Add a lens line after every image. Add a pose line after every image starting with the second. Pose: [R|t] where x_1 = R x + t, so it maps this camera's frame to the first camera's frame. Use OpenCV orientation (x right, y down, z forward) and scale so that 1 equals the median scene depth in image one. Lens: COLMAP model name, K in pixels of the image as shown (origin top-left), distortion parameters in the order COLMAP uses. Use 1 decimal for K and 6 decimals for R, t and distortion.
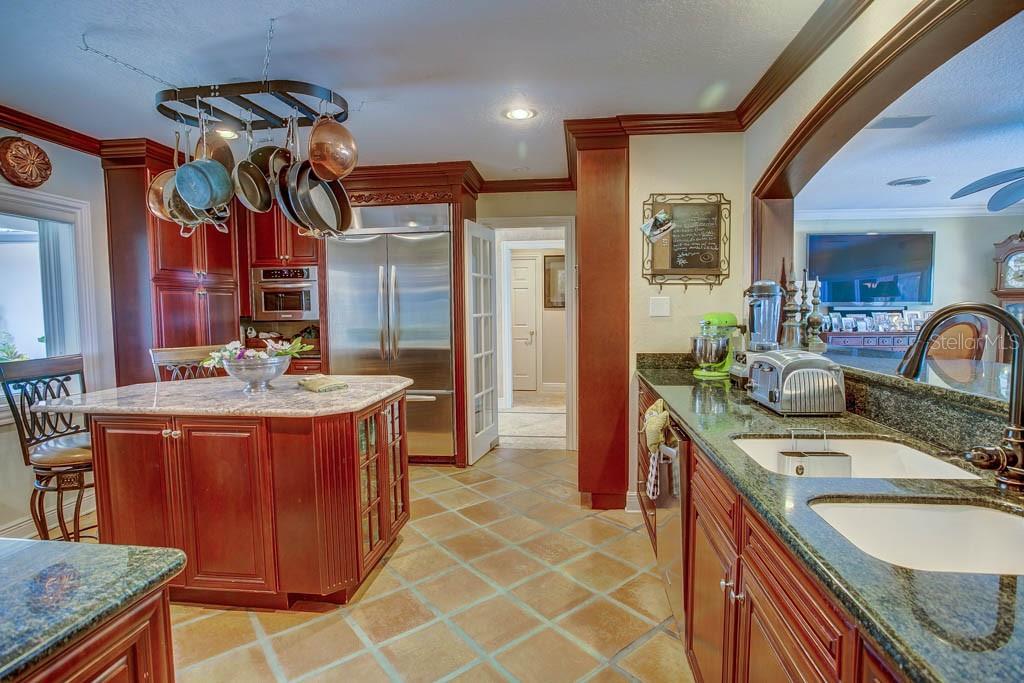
lens RADIAL K [[504.6, 0, 518.2], [0, 504.6, 337.9], [0, 0, 1]] dist [-0.076101, 0.033745]
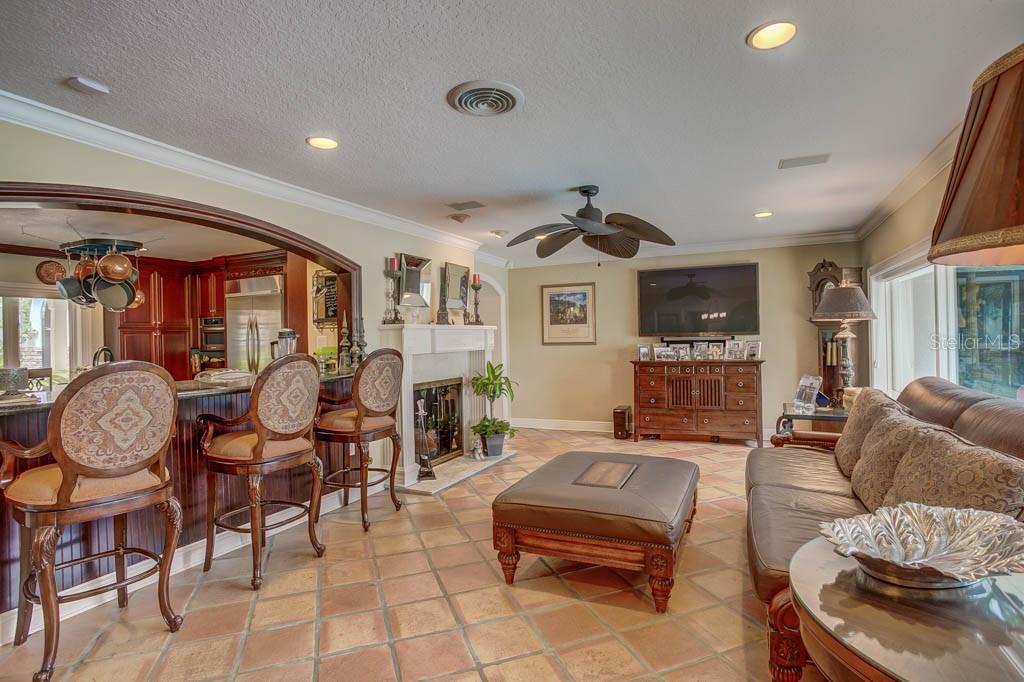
lens RADIAL K [[498.6, 0, 520.0], [0, 498.6, 338.1], [0, 0, 1]] dist [-0.072861, 0.031523]
pose [[0.951770, -0.007918, -0.306710, 1.637403], [-0.009456, 0.998435, -0.055119, 0.002867], [0.306667, 0.055361, 0.950206, -0.319237]]
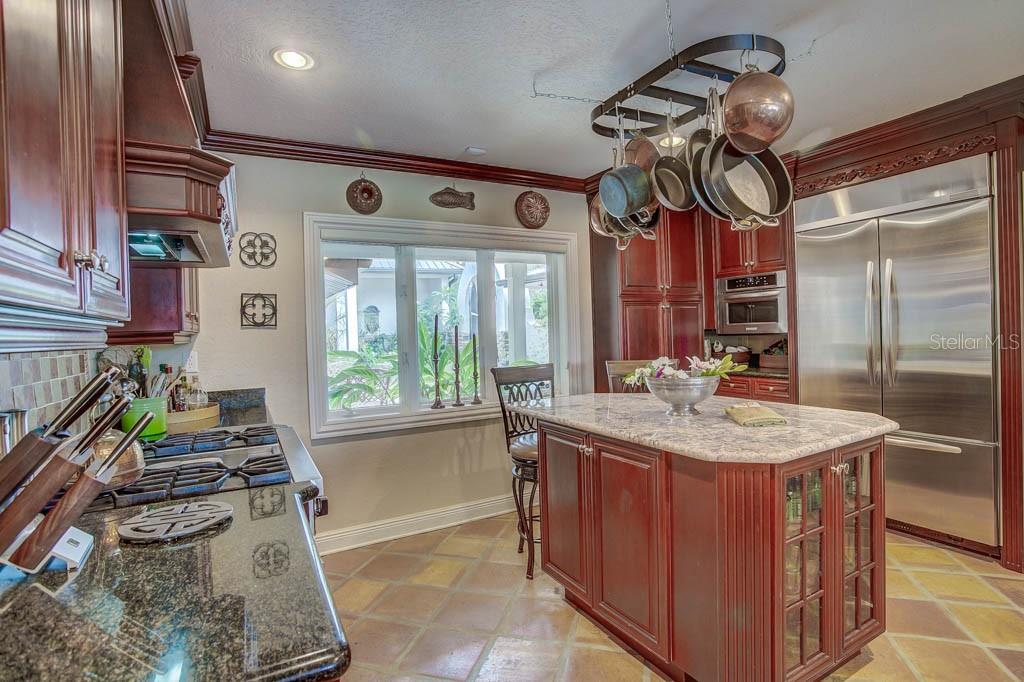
lens RADIAL K [[498.6, 0, 520.0], [0, 498.6, 338.1], [0, 0, 1]] dist [-0.072861, 0.031523]
pose [[0.581184, 0.003969, -0.813762, 0.019833], [-0.024311, 0.999626, -0.012487, -0.010441], [0.813409, 0.027040, 0.581064, 0.253951]]
